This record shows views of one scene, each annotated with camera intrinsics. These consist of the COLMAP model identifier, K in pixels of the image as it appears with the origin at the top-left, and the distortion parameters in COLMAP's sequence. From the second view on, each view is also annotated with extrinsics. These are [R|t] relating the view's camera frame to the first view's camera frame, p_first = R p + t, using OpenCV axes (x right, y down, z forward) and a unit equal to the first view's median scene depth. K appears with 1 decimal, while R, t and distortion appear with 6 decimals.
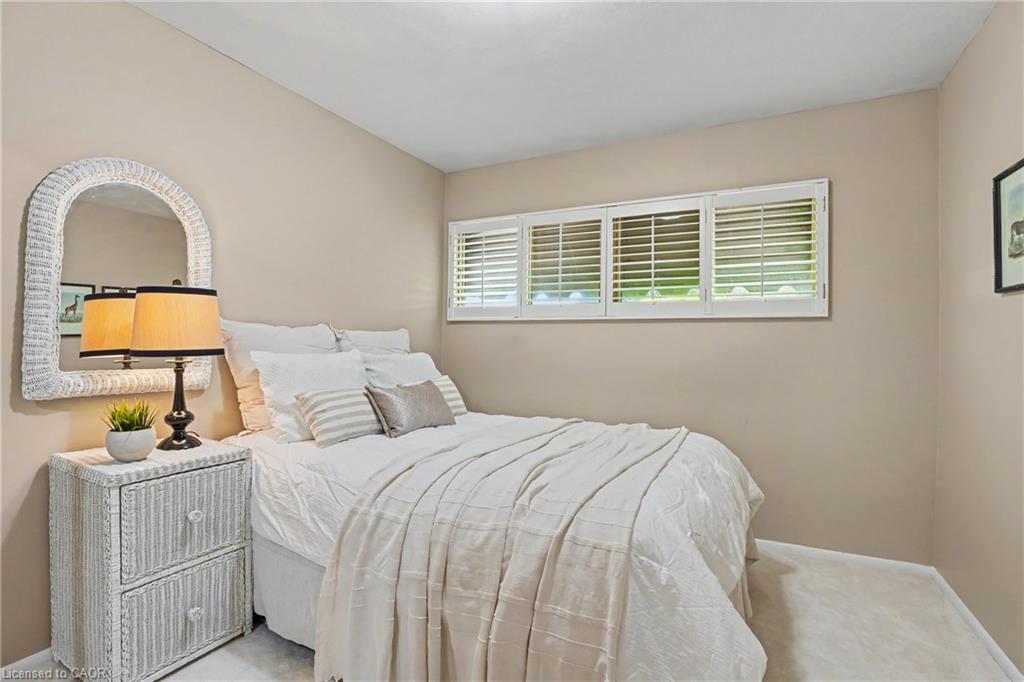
lens RADIAL K [[466.5, 0, 514.6], [0, 466.5, 336.7], [0, 0, 1]] dist [-0.003276, 0.001089]
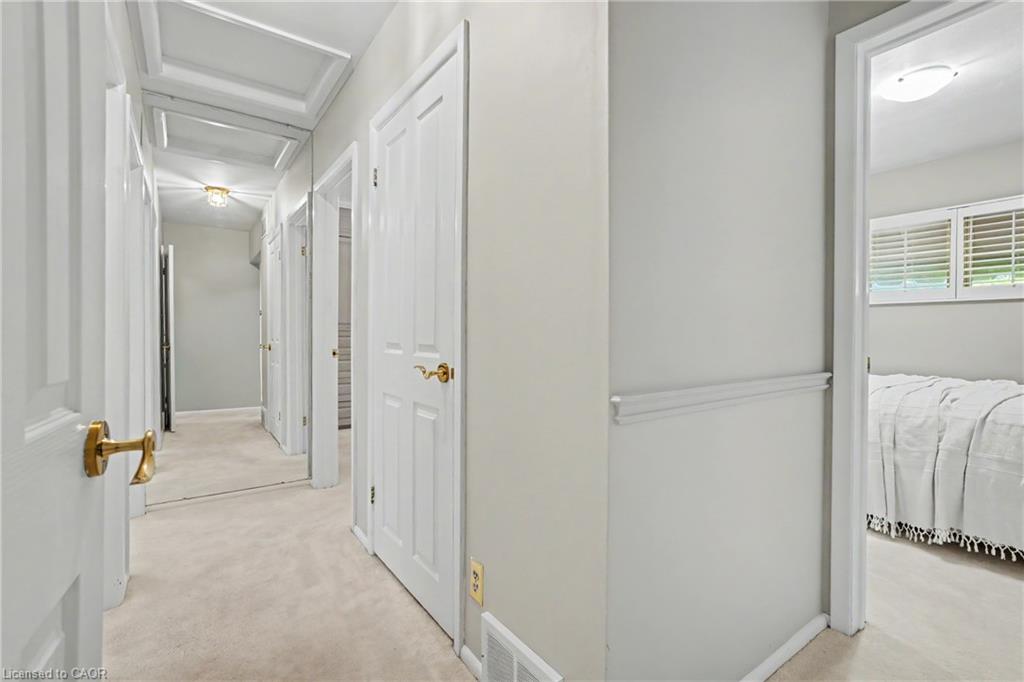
lens RADIAL K [[466.5, 0, 512.2], [0, 466.5, 349.8], [0, 0, 1]] dist [-0.003276, 0.001089]
pose [[0.905916, -0.006882, -0.423402, -0.357147], [0.015520, 0.999736, 0.016958, 0.052655], [0.423174, -0.021934, 0.905783, -0.619717]]
